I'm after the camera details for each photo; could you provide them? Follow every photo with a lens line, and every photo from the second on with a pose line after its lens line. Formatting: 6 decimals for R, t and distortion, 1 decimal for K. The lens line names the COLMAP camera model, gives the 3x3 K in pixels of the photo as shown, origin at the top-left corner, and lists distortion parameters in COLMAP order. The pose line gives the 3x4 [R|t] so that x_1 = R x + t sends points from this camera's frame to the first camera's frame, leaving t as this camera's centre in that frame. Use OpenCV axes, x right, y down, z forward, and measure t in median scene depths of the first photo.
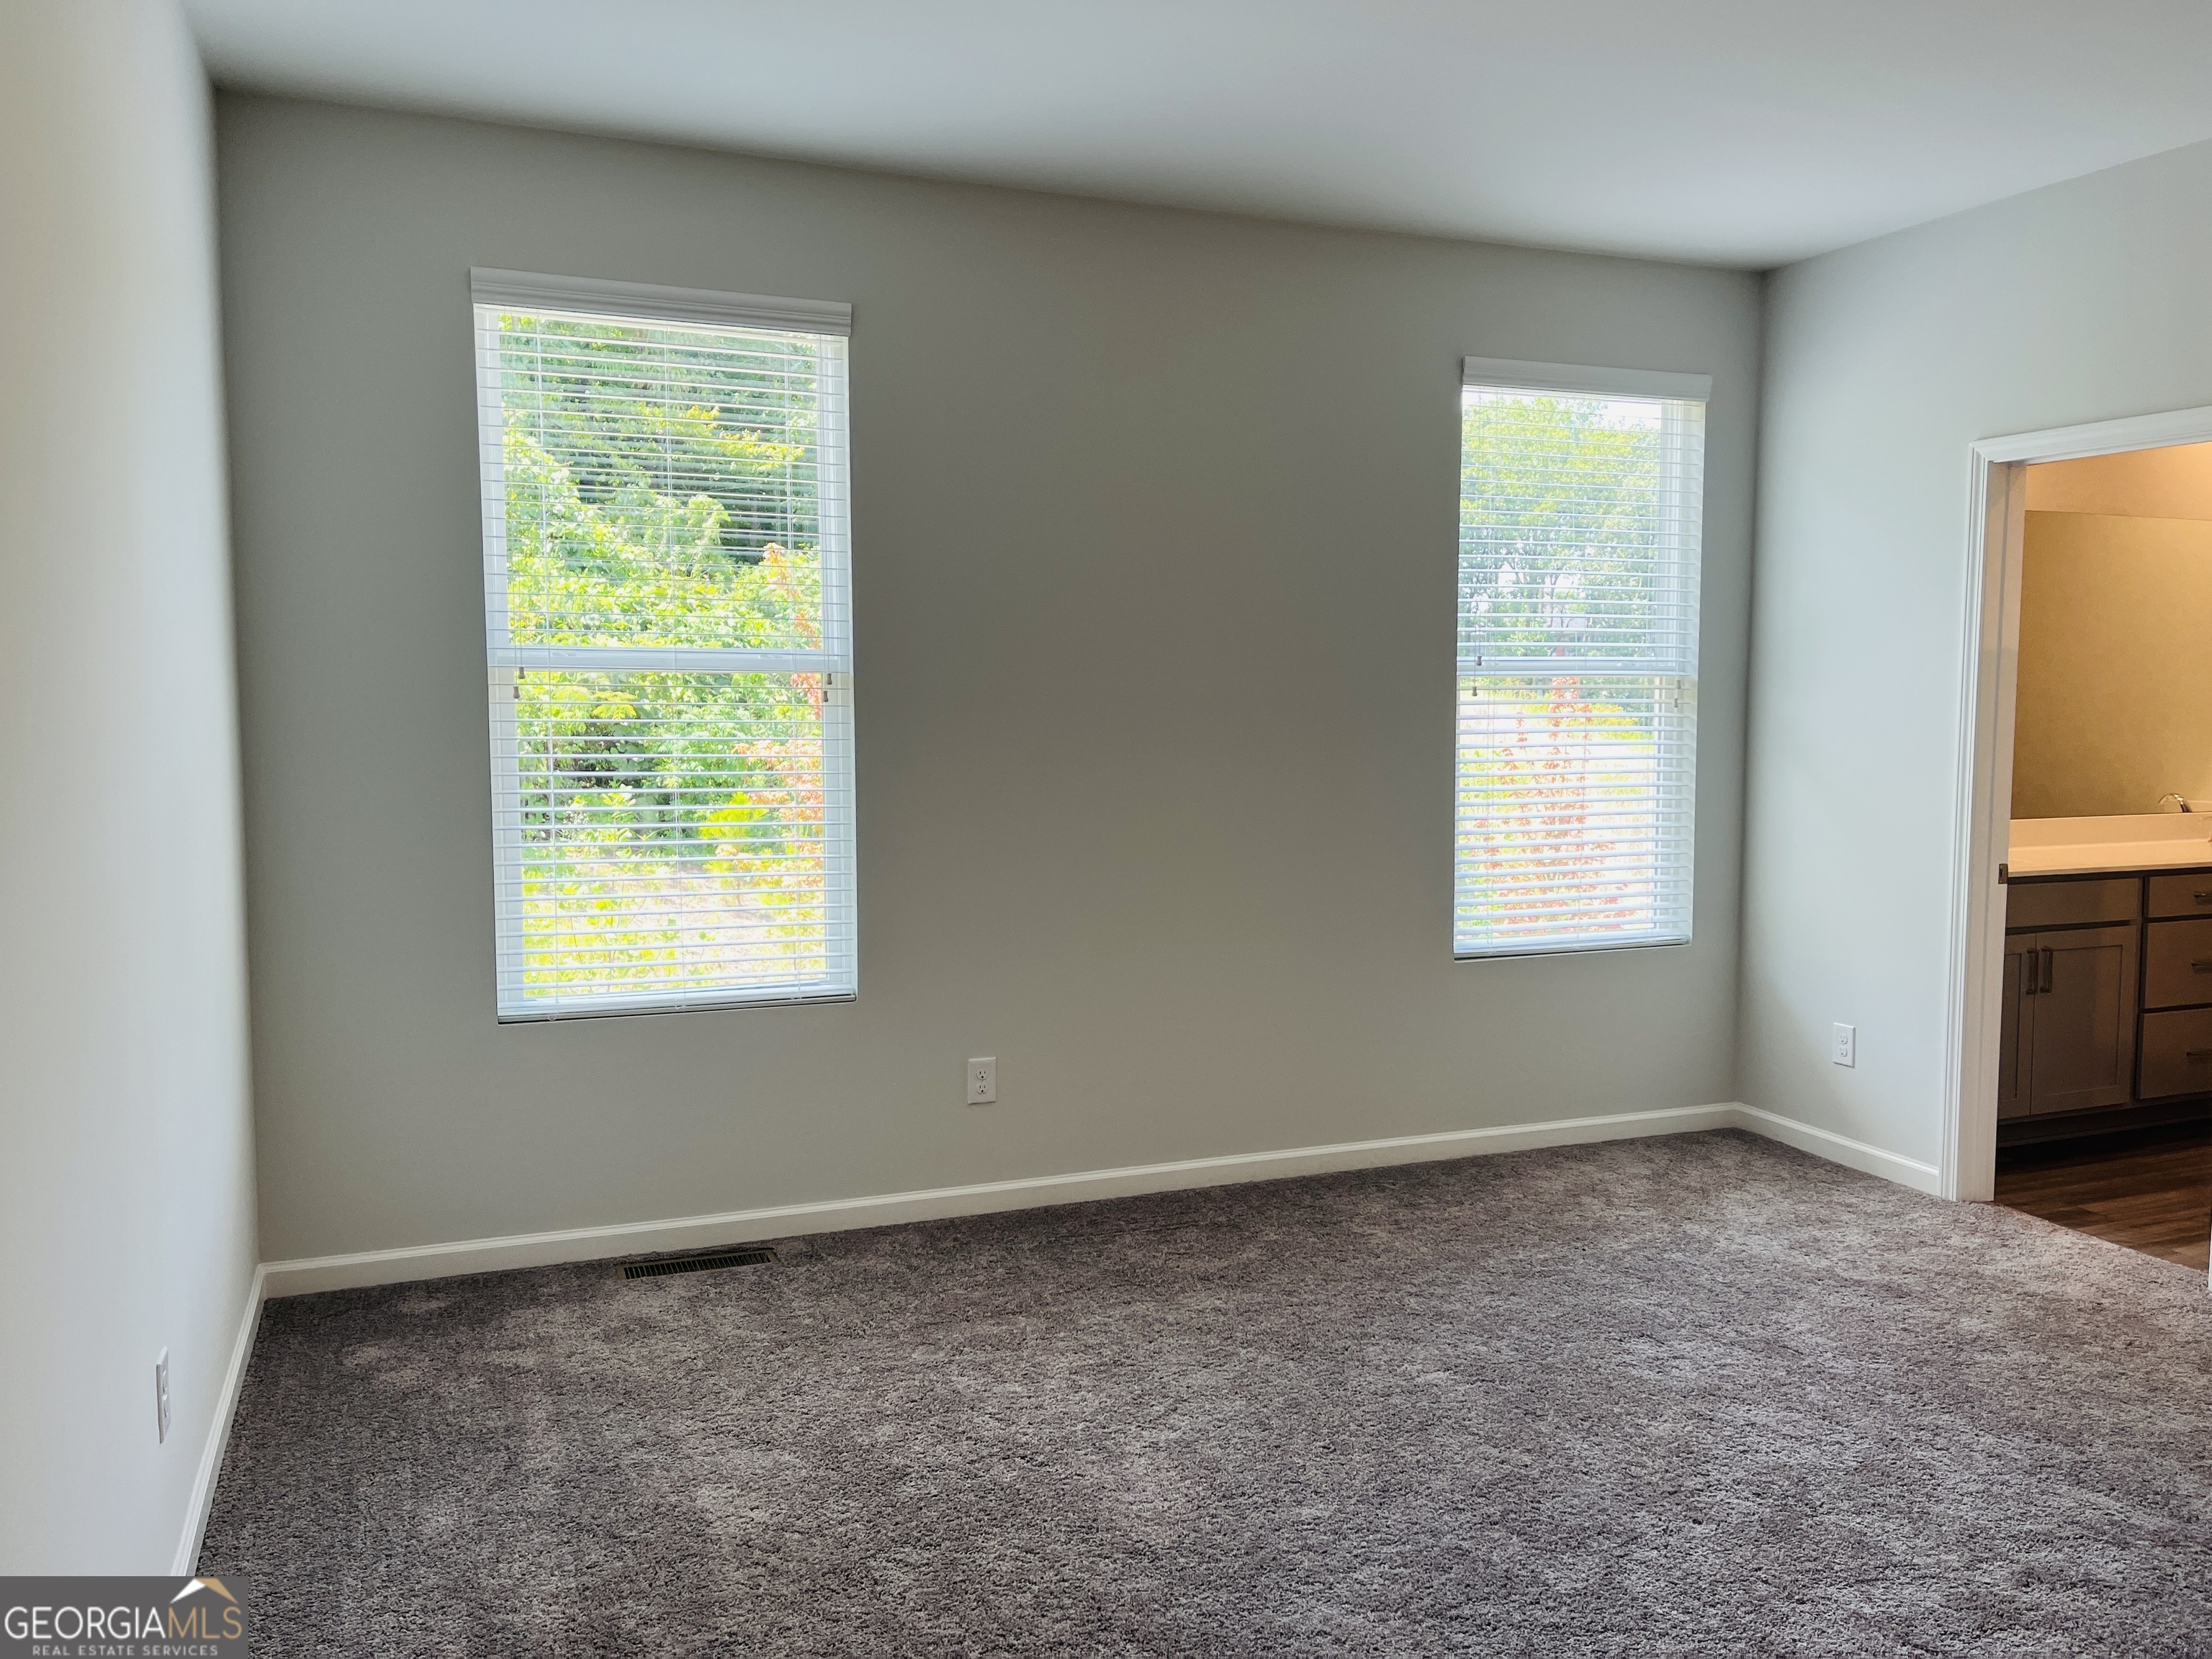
lens RADIAL K [[1644.5, 0, 1118.0], [0, 1644.5, 818.1], [0, 0, 1]] dist [0.088802, -0.131664]
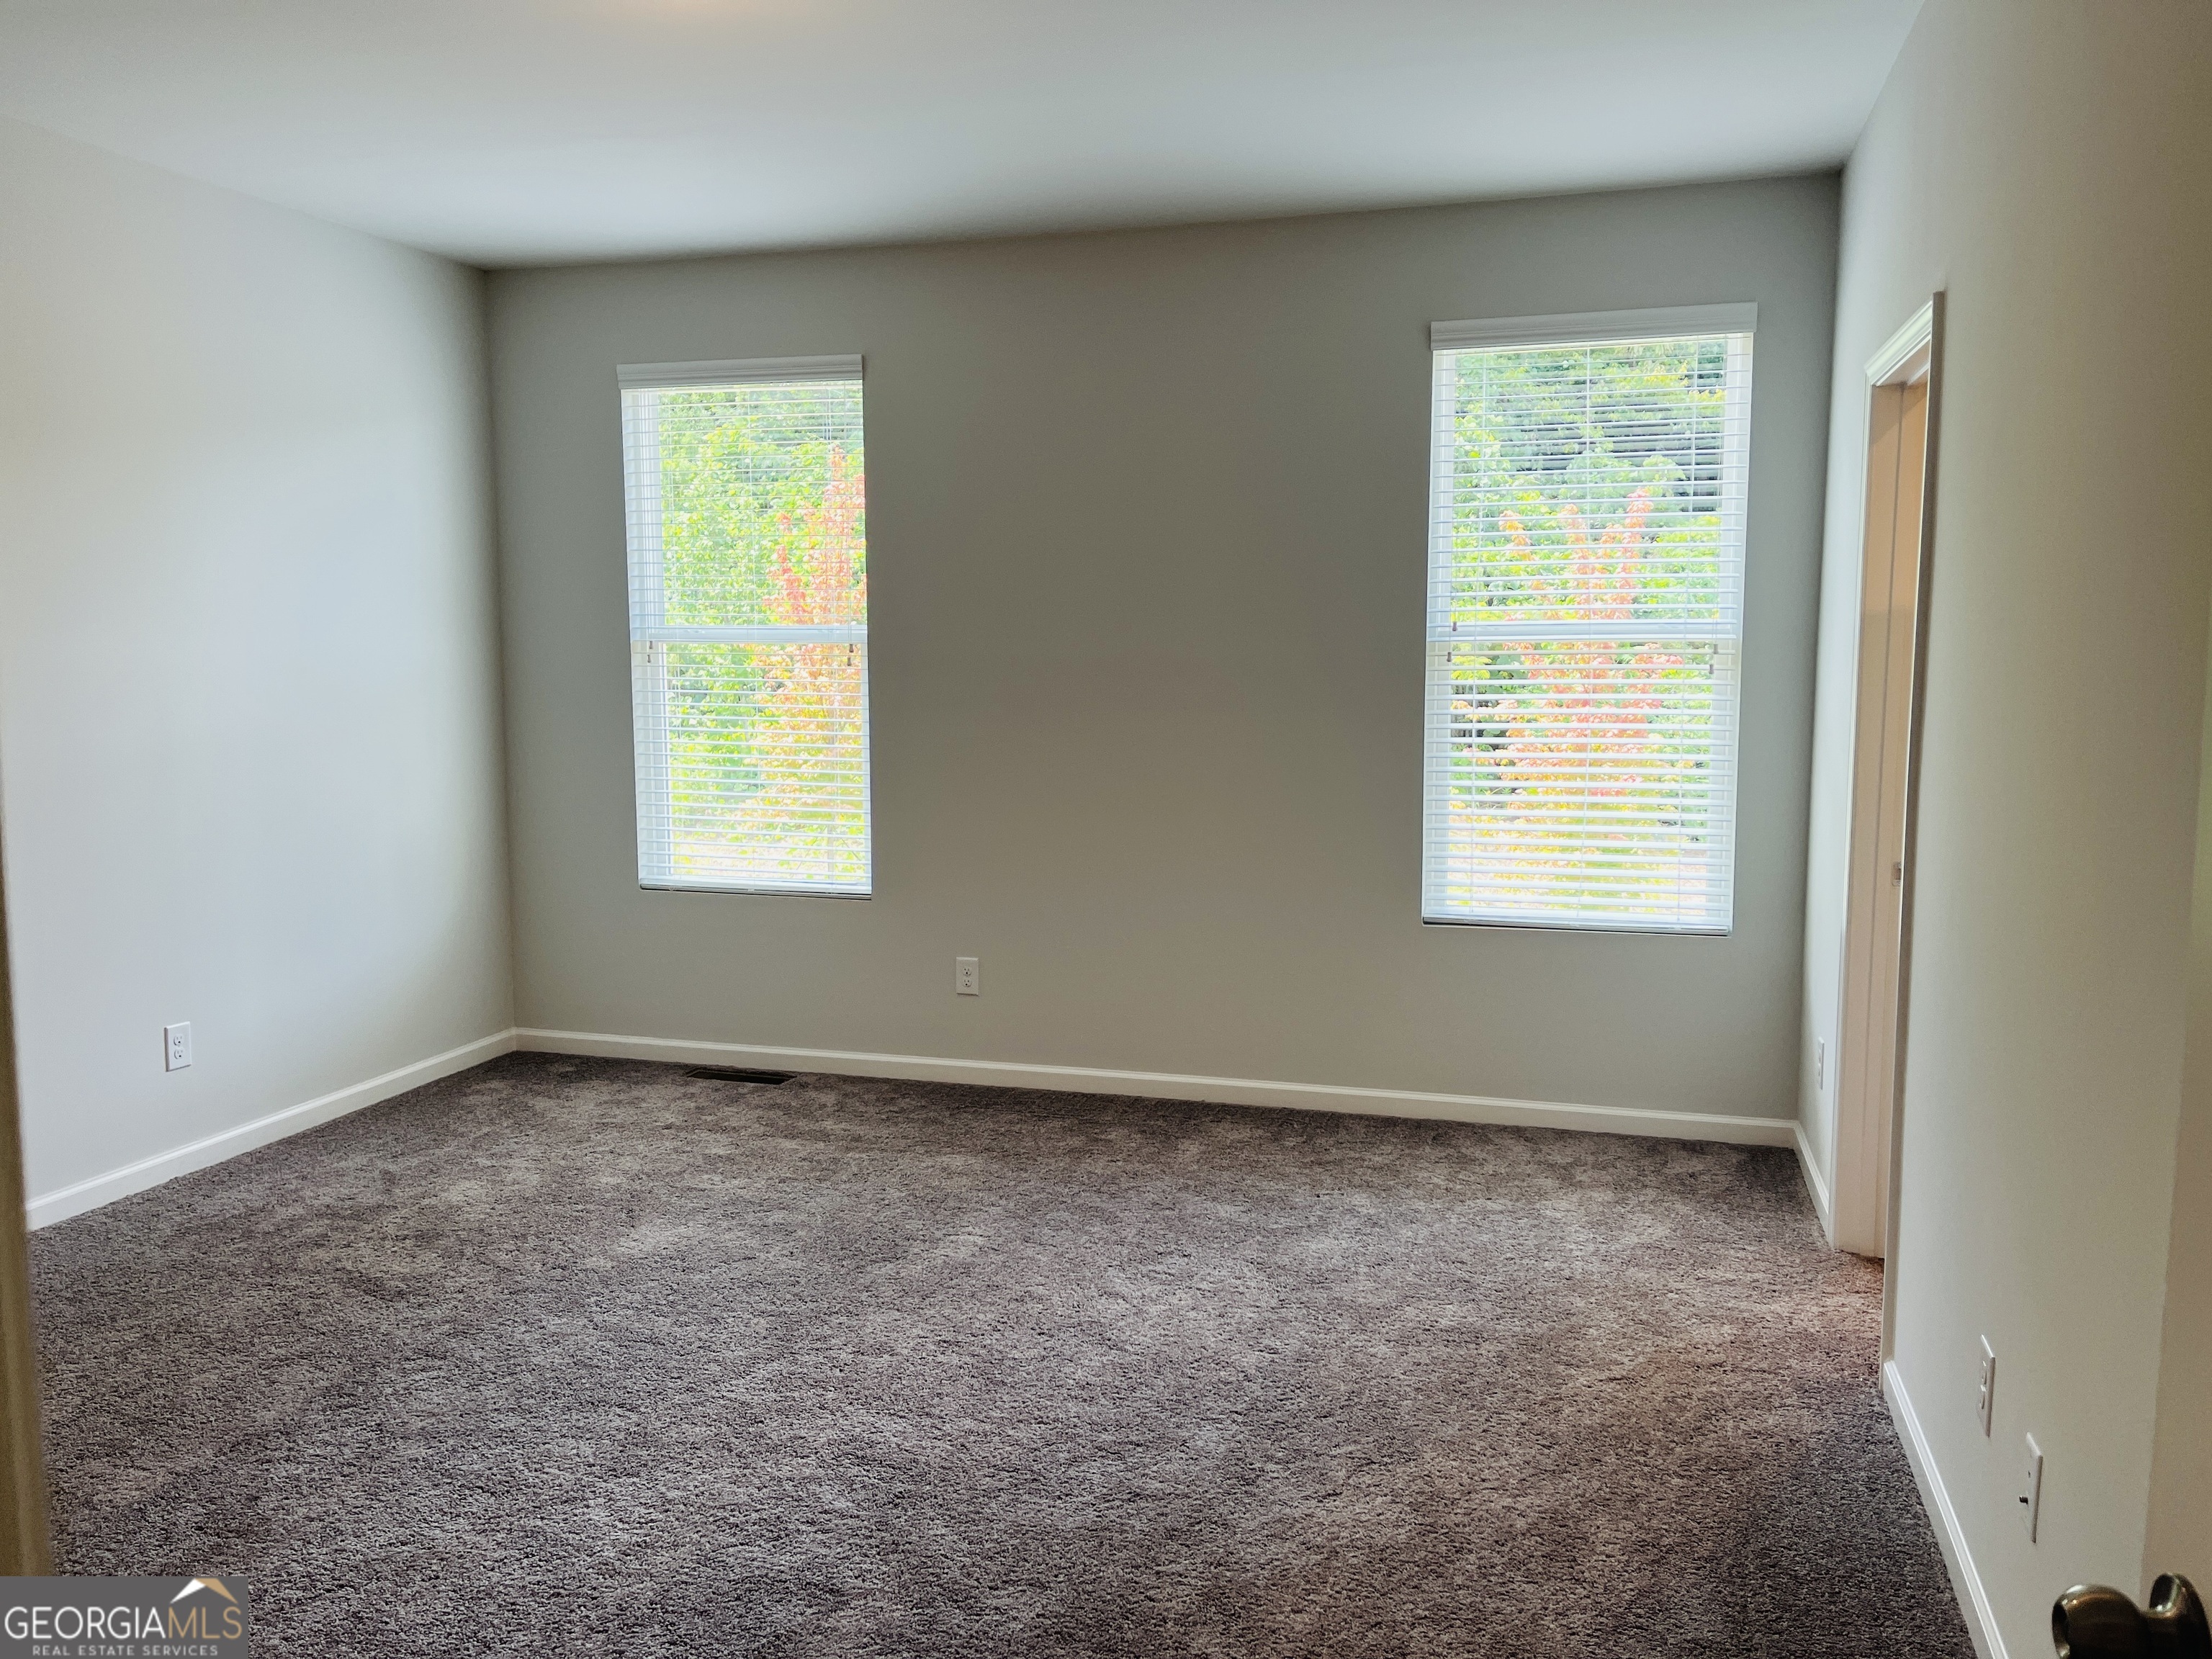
lens RADIAL K [[1644.5, 0, 1118.0], [0, 1644.5, 818.1], [0, 0, 1]] dist [0.088802, -0.131664]
pose [[0.797730, 0.058133, -0.600206, 0.734544], [-0.044639, 0.998304, 0.037362, -0.008746], [0.601360, -0.003012, 0.798972, 0.091064]]
